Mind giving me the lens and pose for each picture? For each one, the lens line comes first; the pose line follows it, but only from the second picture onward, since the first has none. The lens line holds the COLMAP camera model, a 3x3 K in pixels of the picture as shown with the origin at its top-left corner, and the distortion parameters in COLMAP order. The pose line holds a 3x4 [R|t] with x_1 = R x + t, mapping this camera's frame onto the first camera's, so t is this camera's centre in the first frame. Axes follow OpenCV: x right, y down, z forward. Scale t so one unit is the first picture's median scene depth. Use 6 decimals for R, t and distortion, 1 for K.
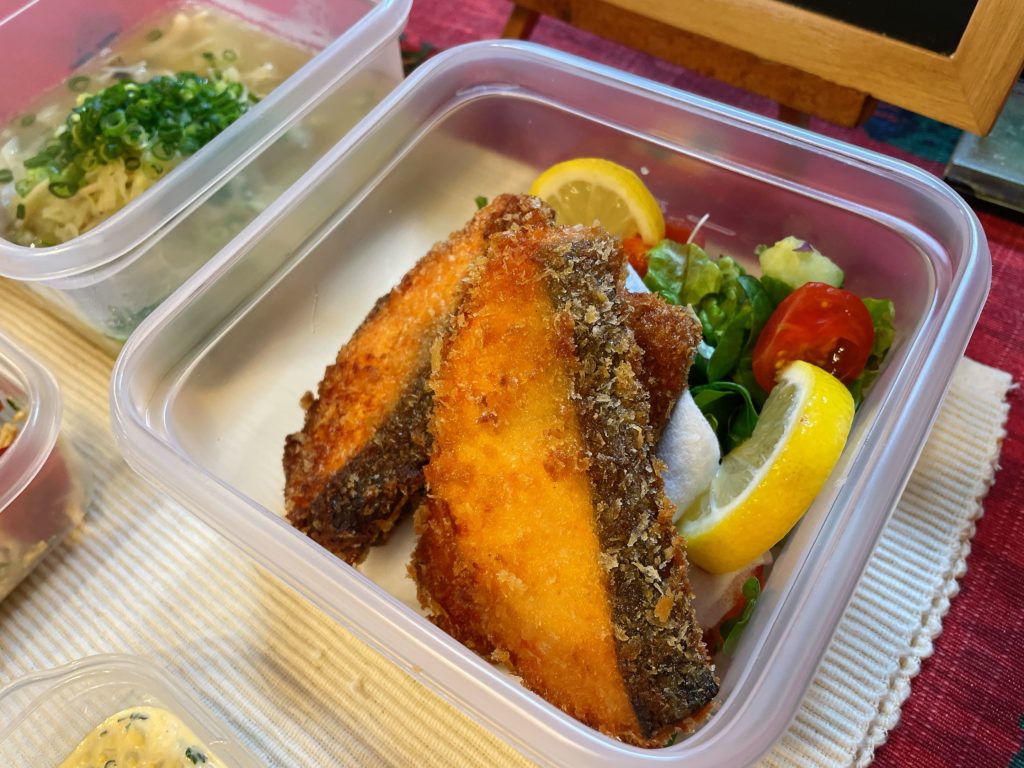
lens RADIAL K [[758.5, 0, 525.5], [0, 758.5, 382.5], [0, 0, 1]] dist [0.065706, -0.095148]
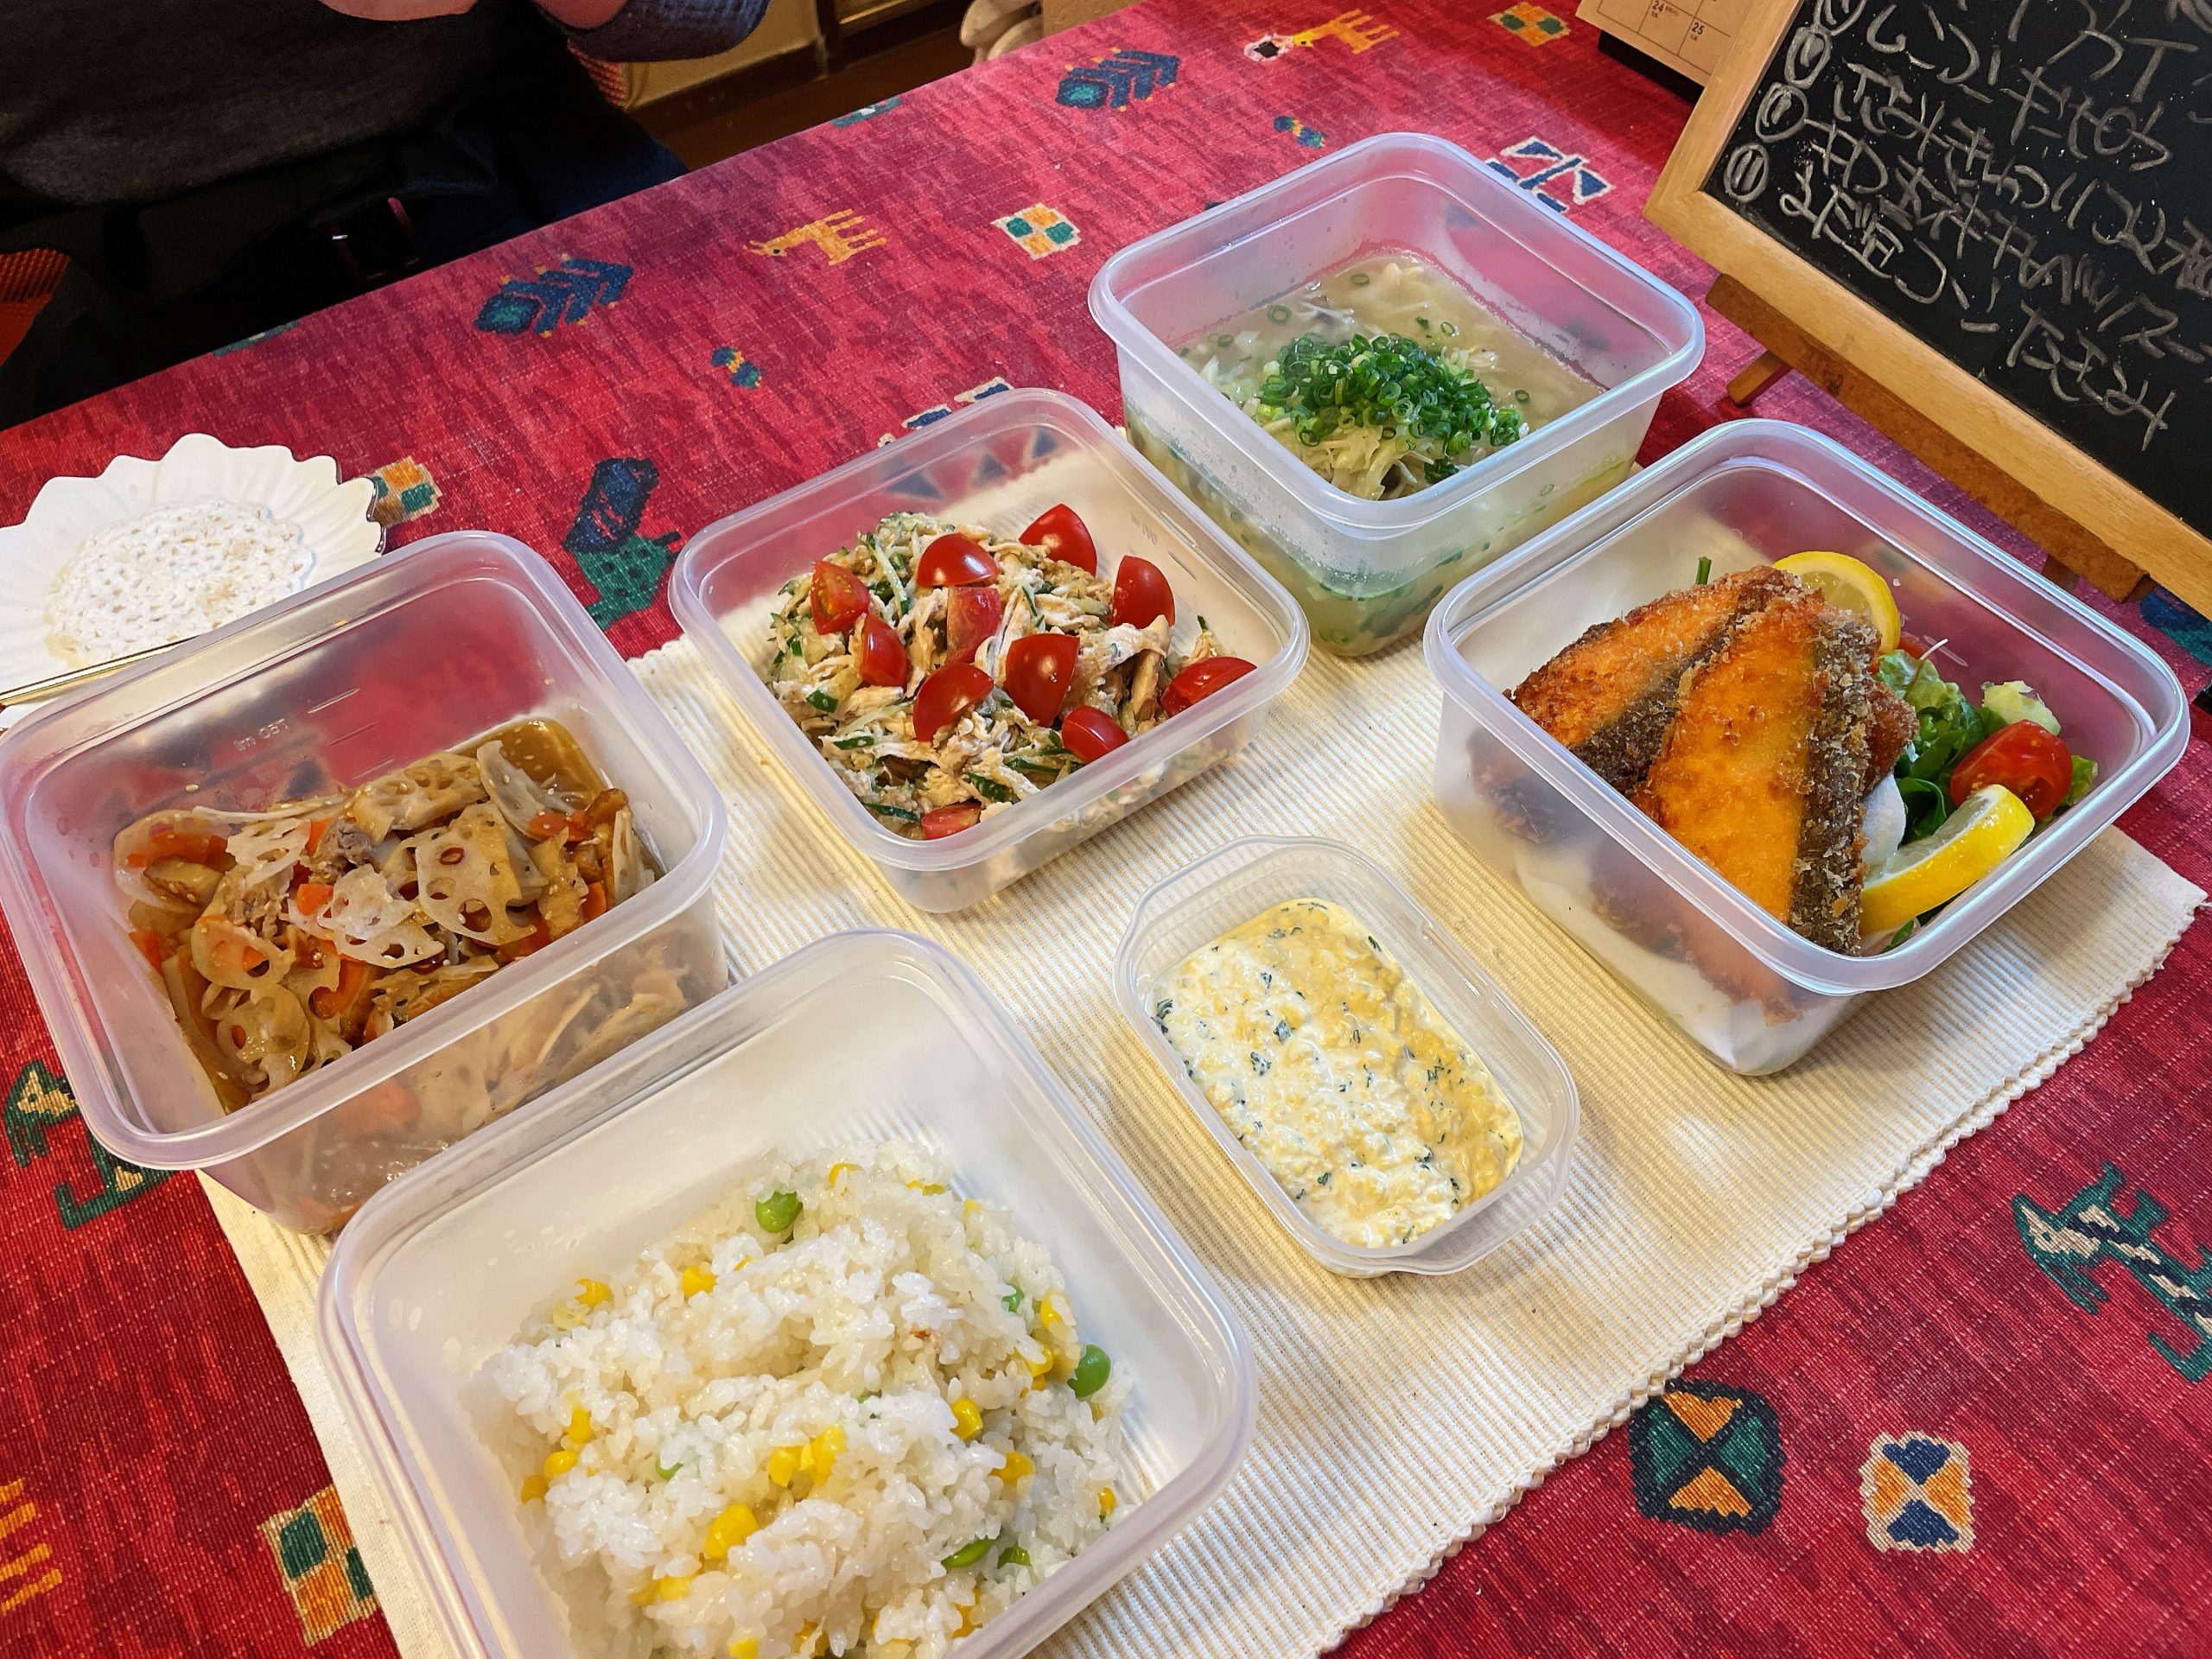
lens RADIAL K [[1638.4, 0, 1135.1], [0, 1638.4, 826.2], [0, 0, 1]] dist [0.065706, -0.095148]
pose [[0.943831, 0.306667, -0.123036, -0.478567], [-0.311772, 0.949850, -0.024158, 0.448125], [0.109457, 0.061160, 0.992108, -1.432302]]
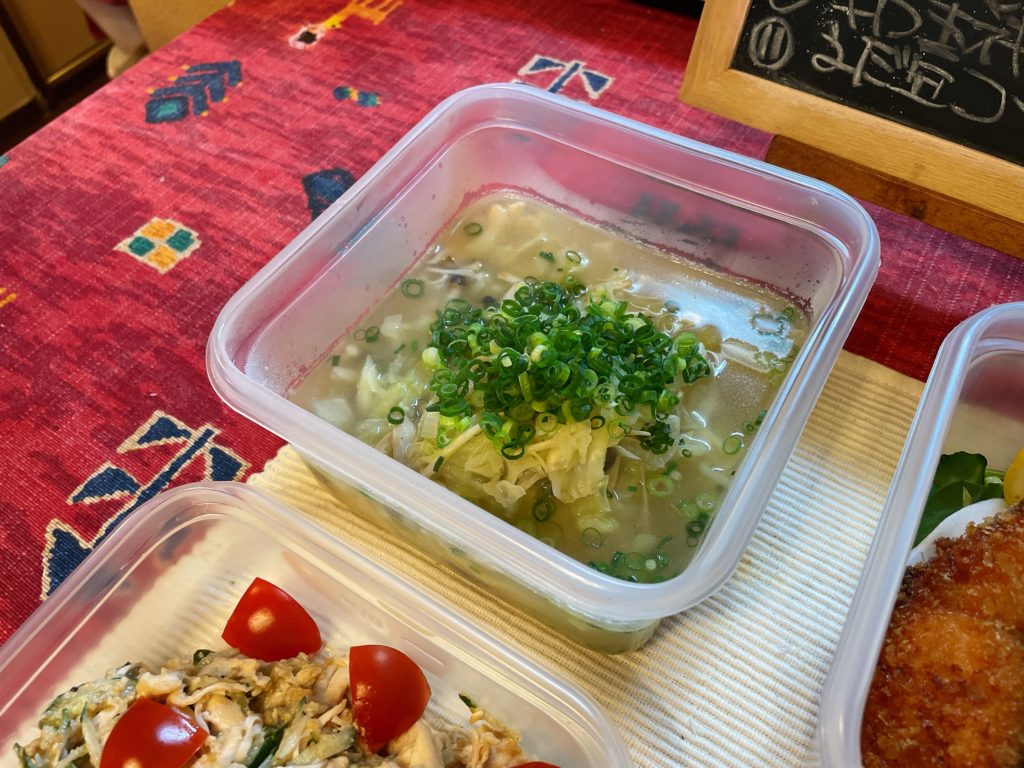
lens RADIAL K [[769.4, 0, 512.0], [0, 769.4, 384.0], [0, 0, 1]] dist [0.065106, -0.097202]
pose [[0.997271, -0.017383, 0.071751, -0.810952], [0.021169, 0.998405, -0.052347, -0.341302], [-0.070727, 0.053723, 0.996048, 0.111131]]
